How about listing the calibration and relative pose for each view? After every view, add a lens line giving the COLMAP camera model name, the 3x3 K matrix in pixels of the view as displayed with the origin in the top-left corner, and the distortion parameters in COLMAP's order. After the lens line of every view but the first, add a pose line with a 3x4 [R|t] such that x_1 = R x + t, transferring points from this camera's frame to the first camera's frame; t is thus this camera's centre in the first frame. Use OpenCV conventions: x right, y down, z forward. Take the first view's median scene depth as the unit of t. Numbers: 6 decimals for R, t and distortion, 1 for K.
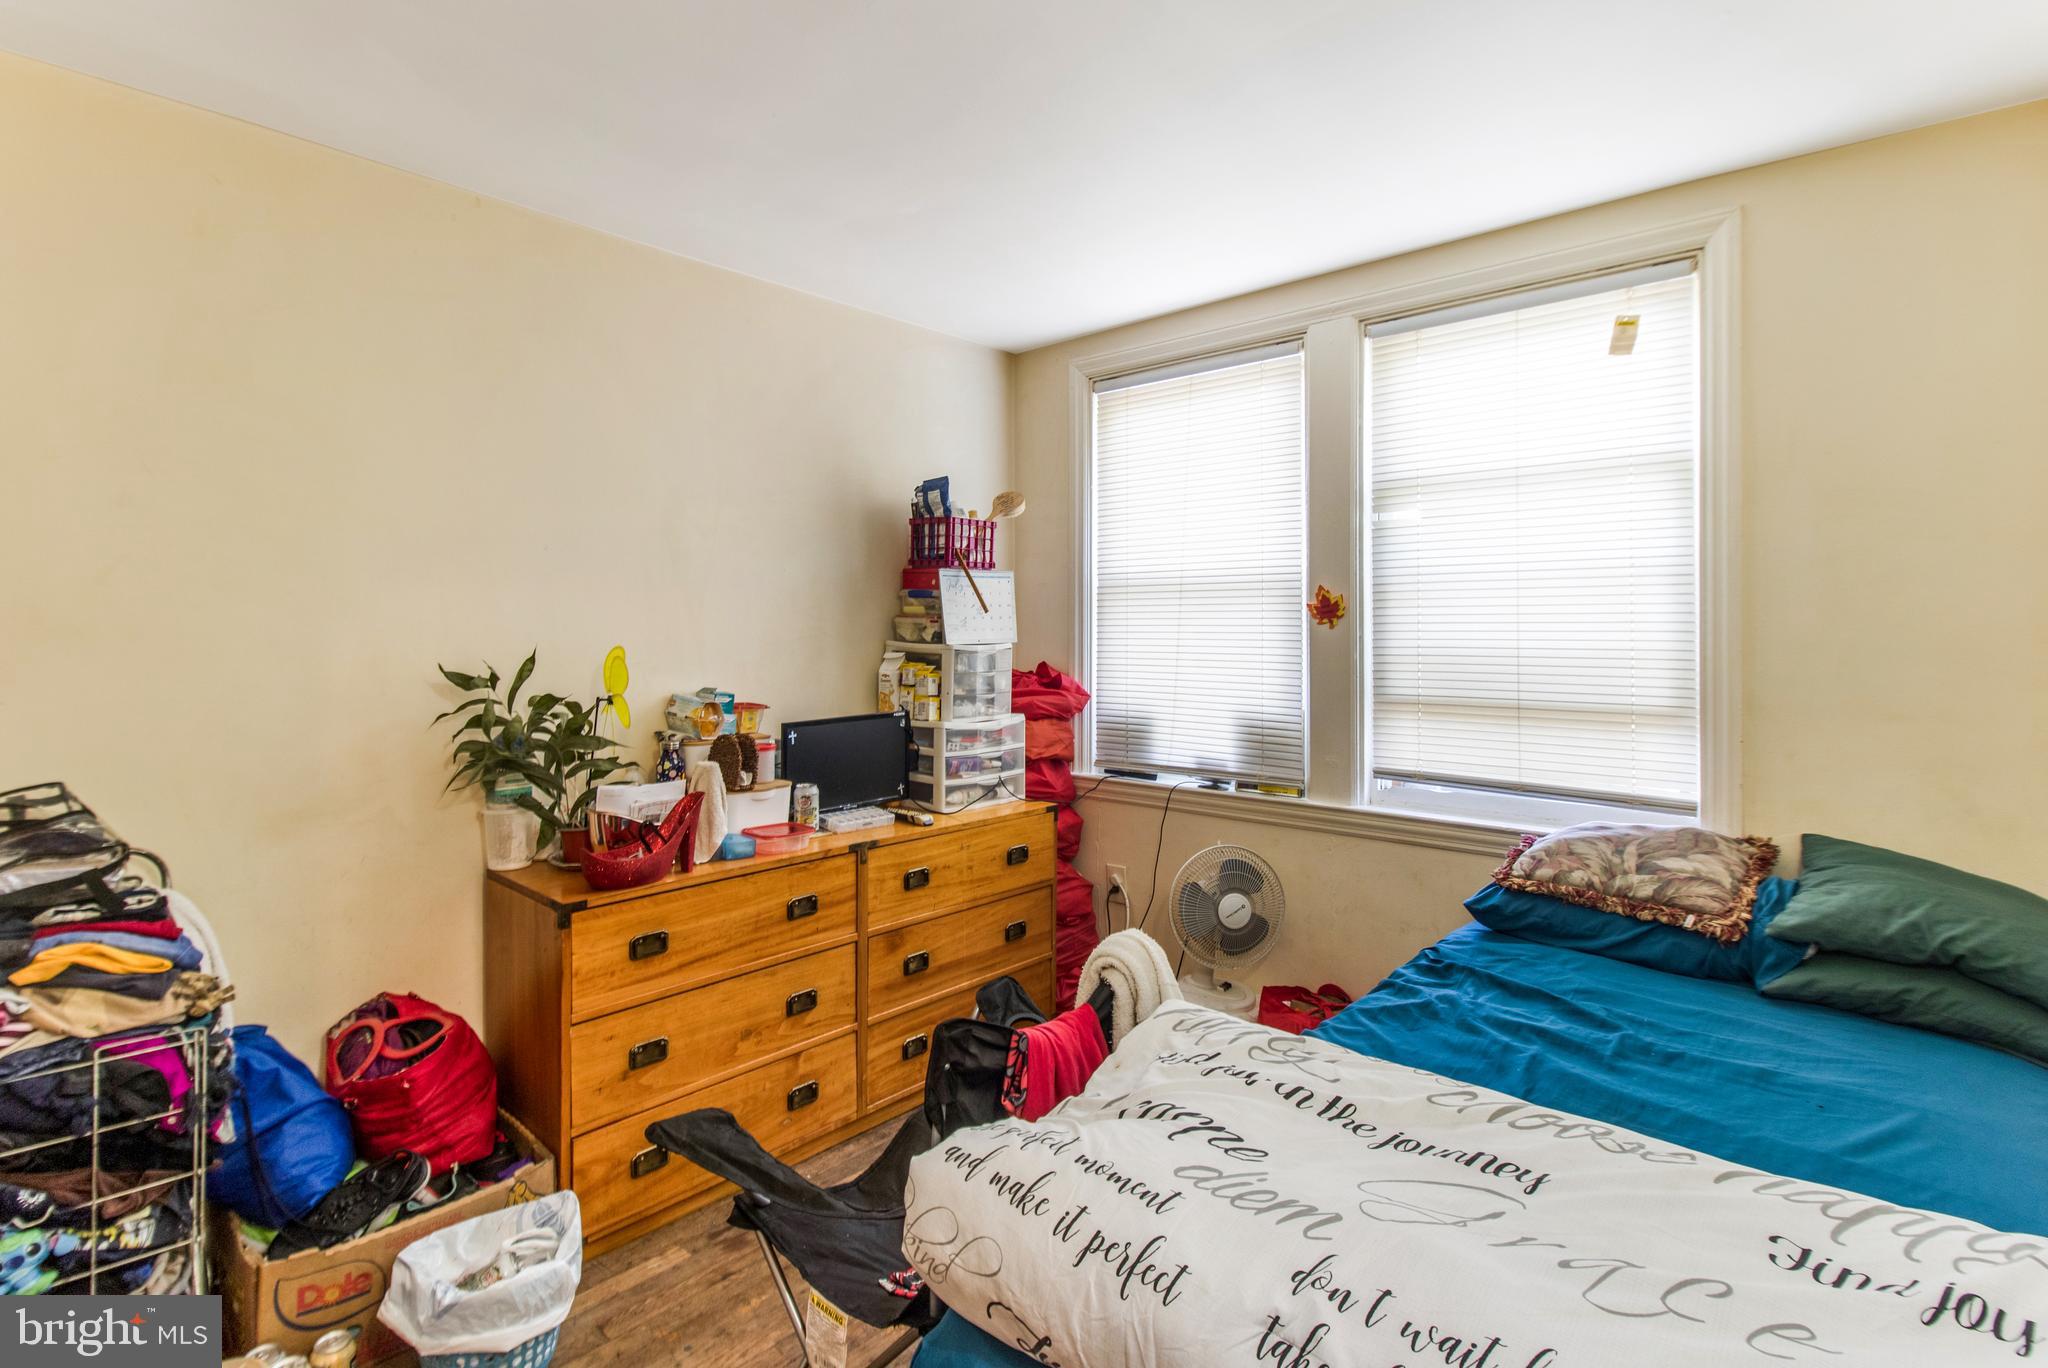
lens RADIAL K [[988.9, 0, 1014.1], [0, 988.9, 627.9], [0, 0, 1]] dist [0.015619, 0.000241]
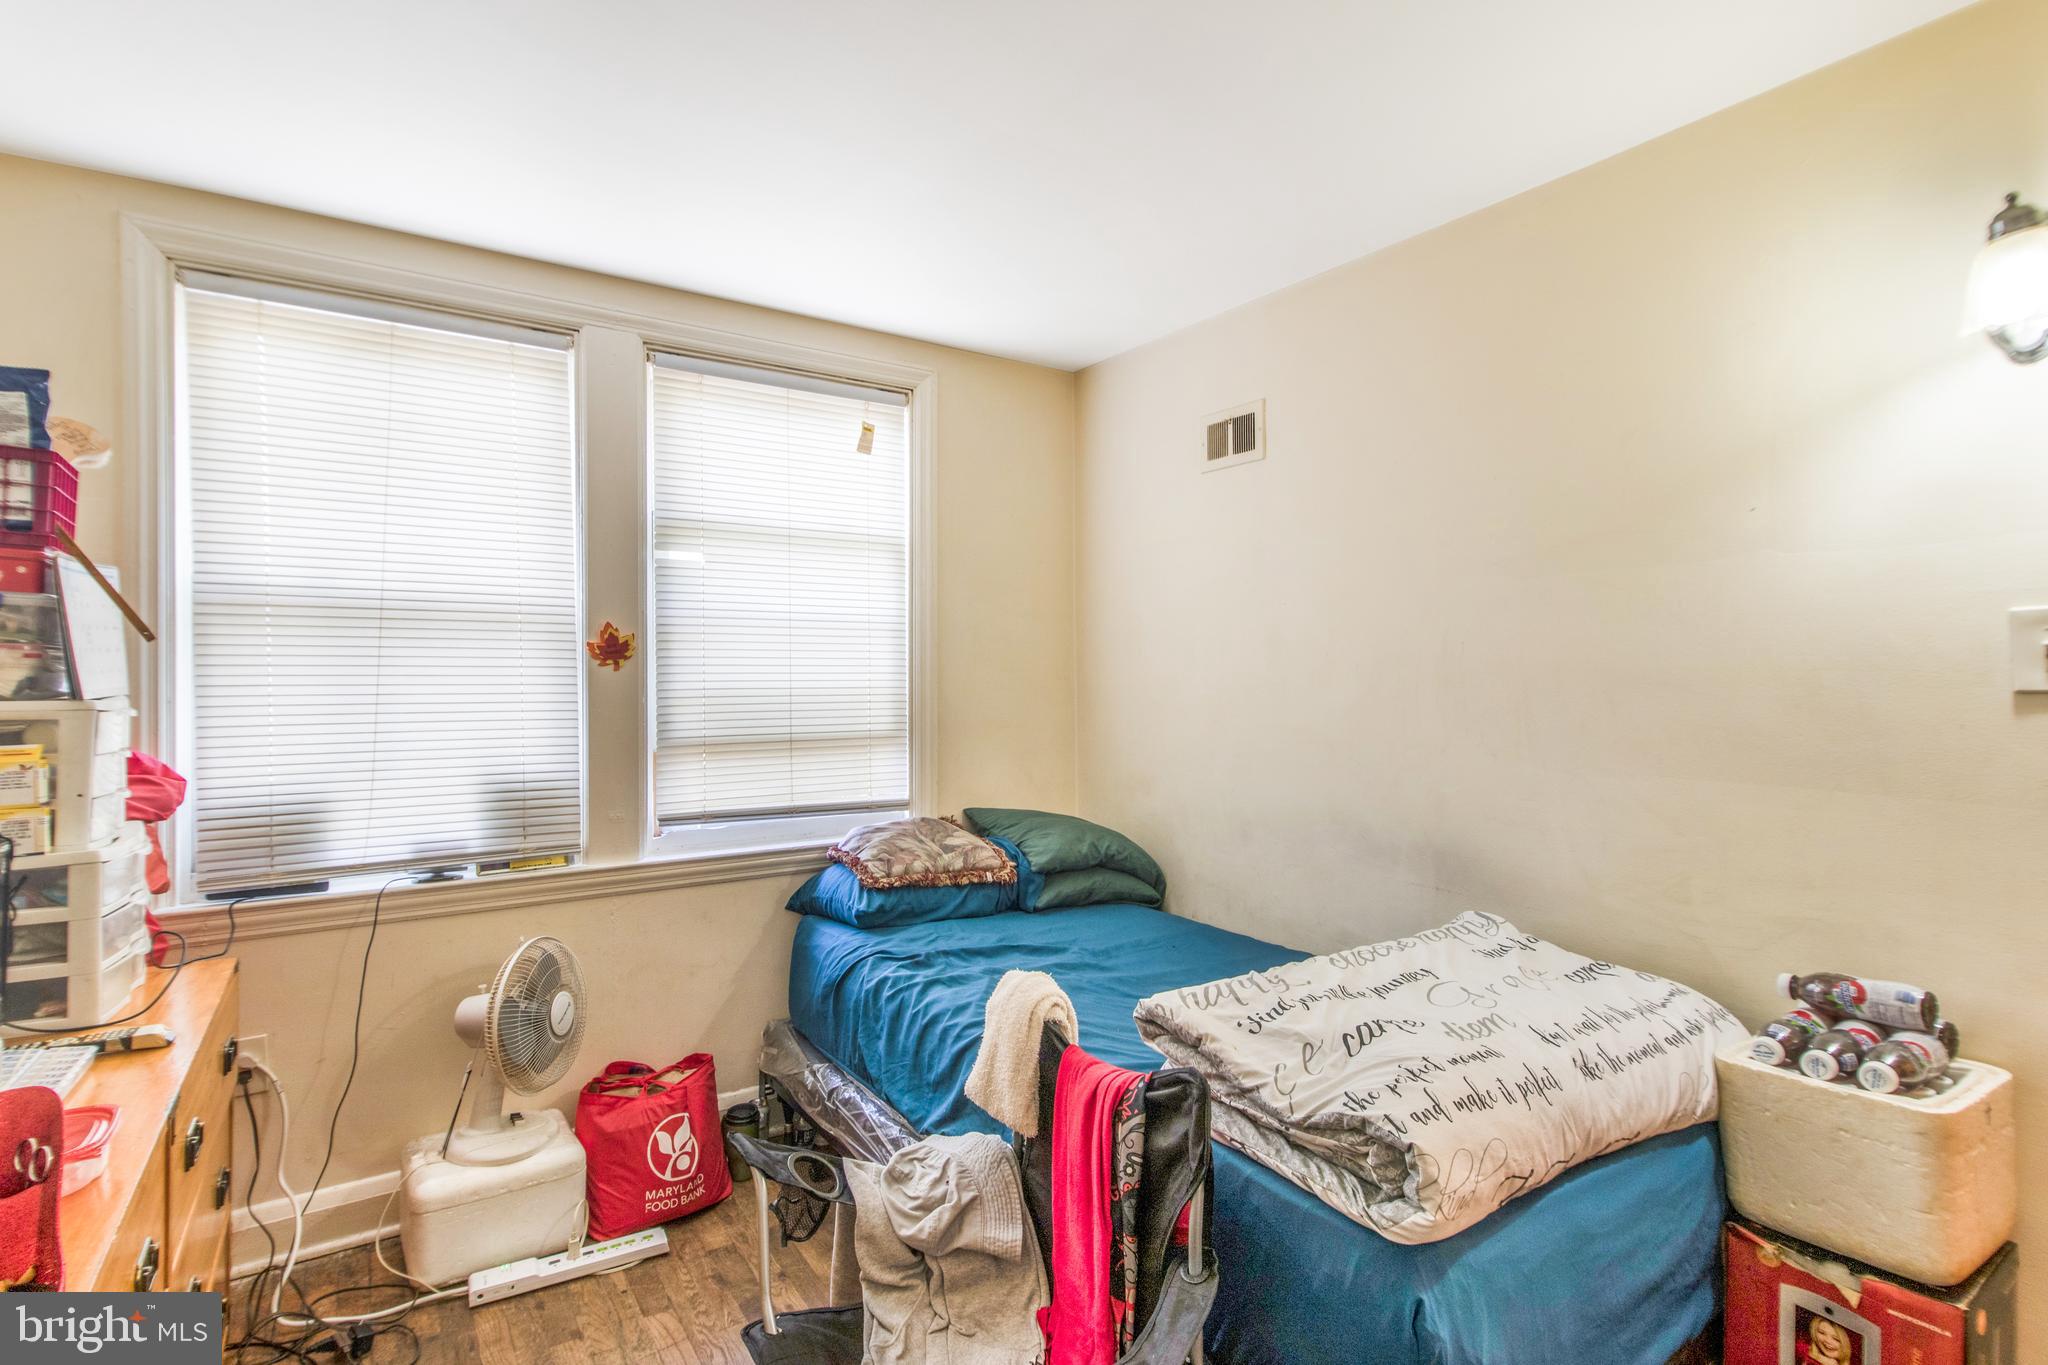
lens RADIAL K [[988.9, 0, 1023.2], [0, 988.9, 679.1], [0, 0, 1]] dist [0.015619, 0.000241]
pose [[0.263332, -0.006928, 0.964681, -0.468024], [-0.000723, 0.999973, 0.007379, 0.001603], [-0.964705, -0.002640, 0.263319, 0.408719]]
